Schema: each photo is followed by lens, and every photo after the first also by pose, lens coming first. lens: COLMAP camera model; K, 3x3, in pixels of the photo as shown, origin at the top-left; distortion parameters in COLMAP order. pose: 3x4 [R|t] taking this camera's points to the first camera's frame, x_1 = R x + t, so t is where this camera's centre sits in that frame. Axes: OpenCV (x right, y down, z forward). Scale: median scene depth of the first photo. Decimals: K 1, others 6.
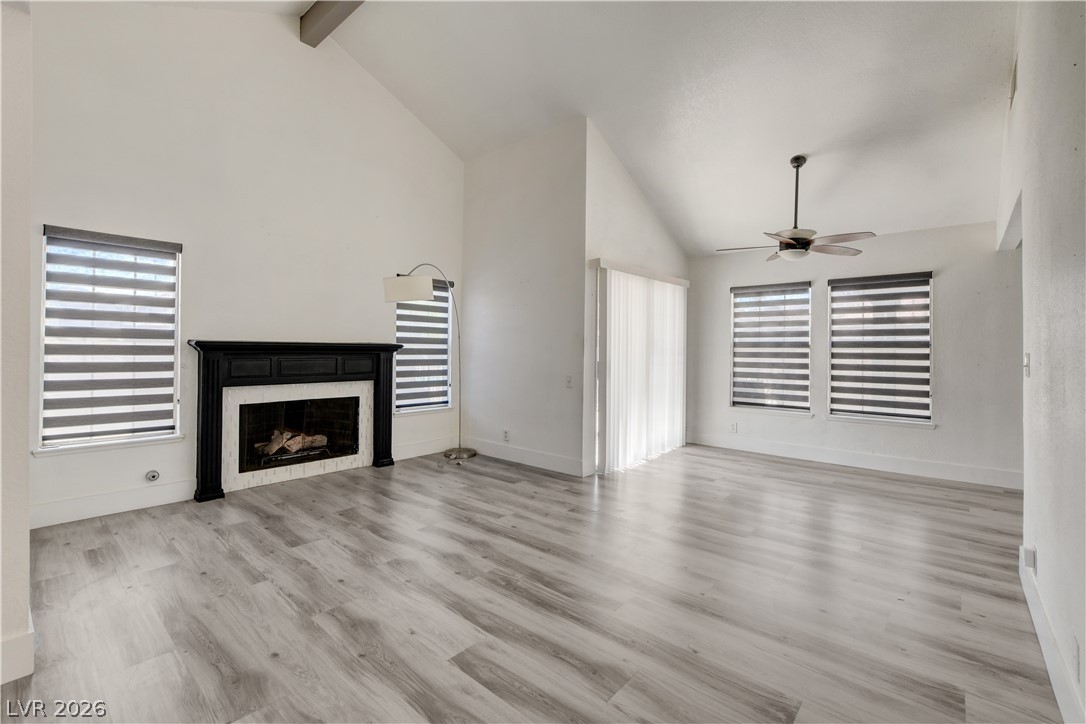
lens RADIAL K [[481.1, 0, 541.9], [0, 481.1, 354.1], [0, 0, 1]] dist [-0.015135, 0.000993]
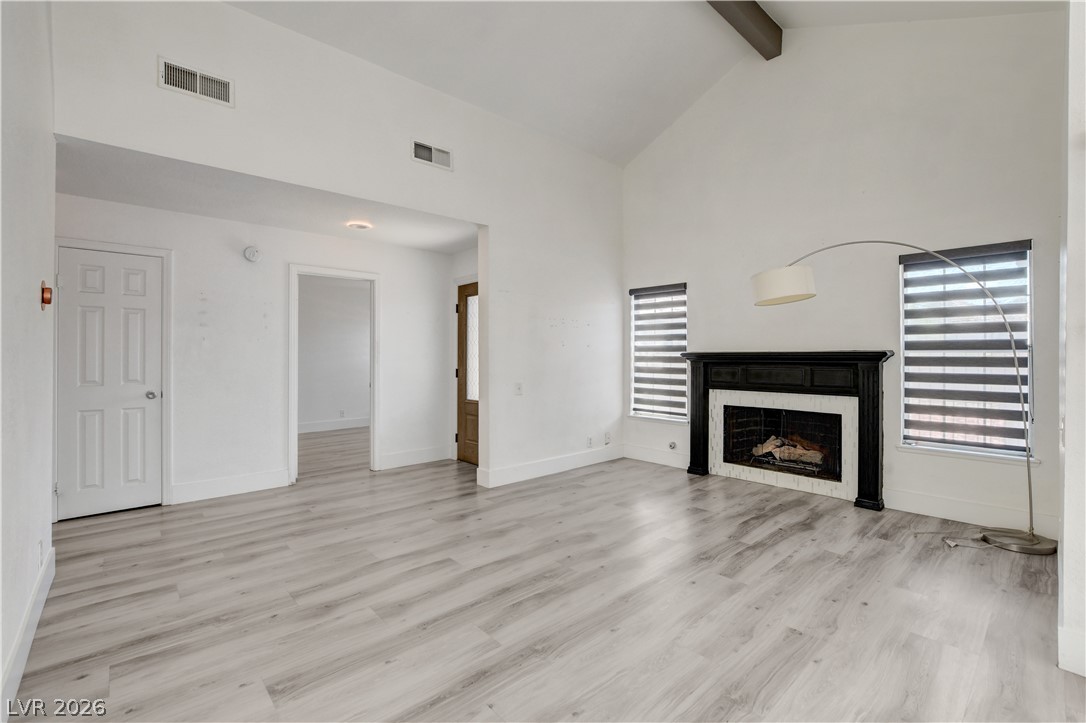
lens RADIAL K [[479.2, 0, 543.6], [0, 479.2, 358.2], [0, 0, 1]] dist [-0.011593, 0.000590]
pose [[-0.119030, -0.007140, -0.992865, 0.619356], [-0.011463, 0.999917, -0.005816, 0.000673], [0.992825, 0.010689, -0.119102, 0.701941]]
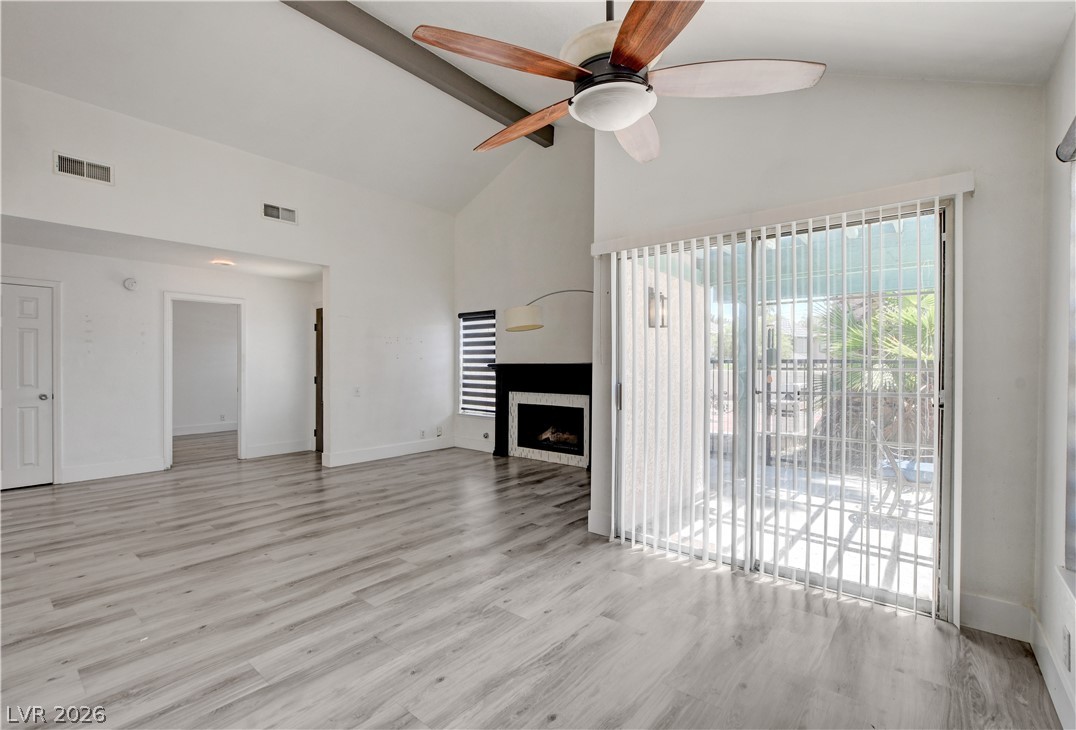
lens RADIAL K [[489.2, 0, 523.8], [0, 489.2, 371.4], [0, 0, 1]] dist [-0.003068, -0.000206]
pose [[0.002005, -0.000142, -0.999998, 1.011293], [-0.011699, 0.999932, -0.000166, -0.000824], [0.999930, 0.011699, 0.002003, 1.027800]]
